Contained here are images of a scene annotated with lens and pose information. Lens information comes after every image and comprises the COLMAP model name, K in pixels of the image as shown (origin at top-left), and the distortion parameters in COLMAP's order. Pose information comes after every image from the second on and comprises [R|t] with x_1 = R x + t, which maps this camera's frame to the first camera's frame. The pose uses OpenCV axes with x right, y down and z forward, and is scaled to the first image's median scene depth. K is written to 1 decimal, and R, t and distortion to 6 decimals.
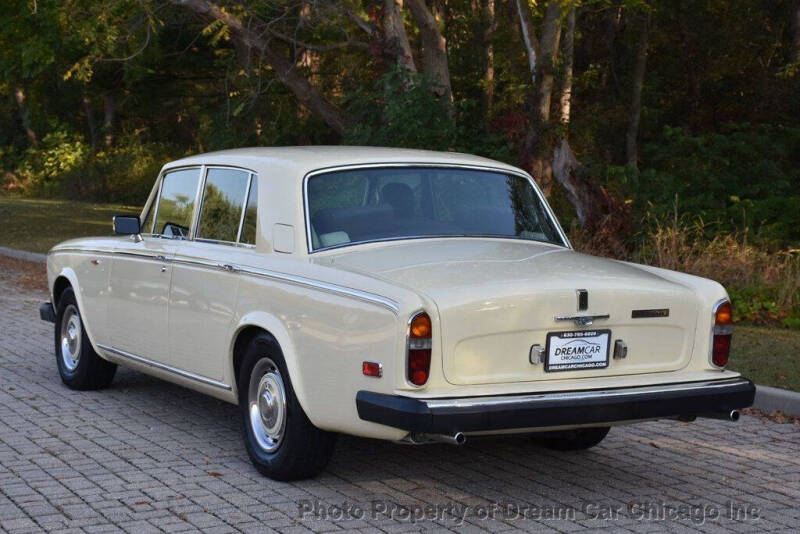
lens RADIAL K [[1592.5, 0, 390.3], [0, 1592.5, 268.3], [0, 0, 1]] dist [0.269148, 0.401843]
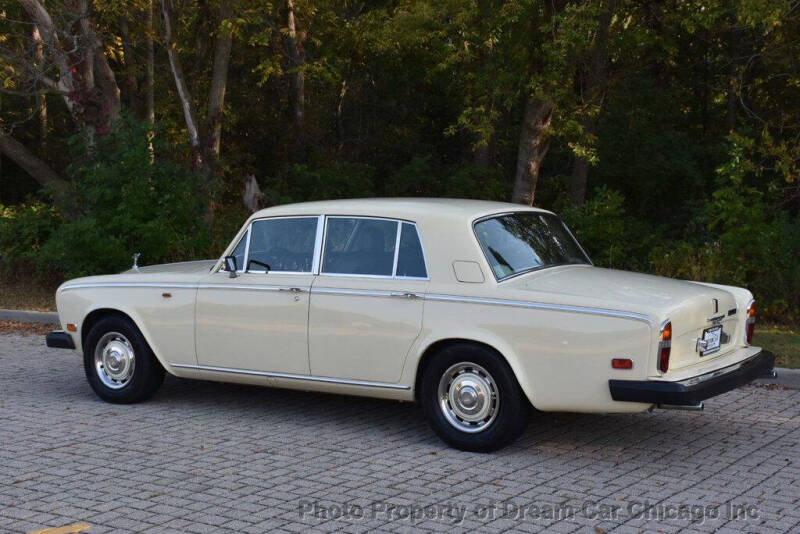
lens RADIAL K [[1309.2, 0, 400.0], [0, 1309.2, 267.0], [0, 0, 1]] dist [0.257562, 0.263134]
pose [[0.867301, -0.044291, 0.495810, -0.665880], [0.041427, 0.999001, 0.016774, -0.043903], [-0.496058, 0.005992, 0.868269, 0.073048]]
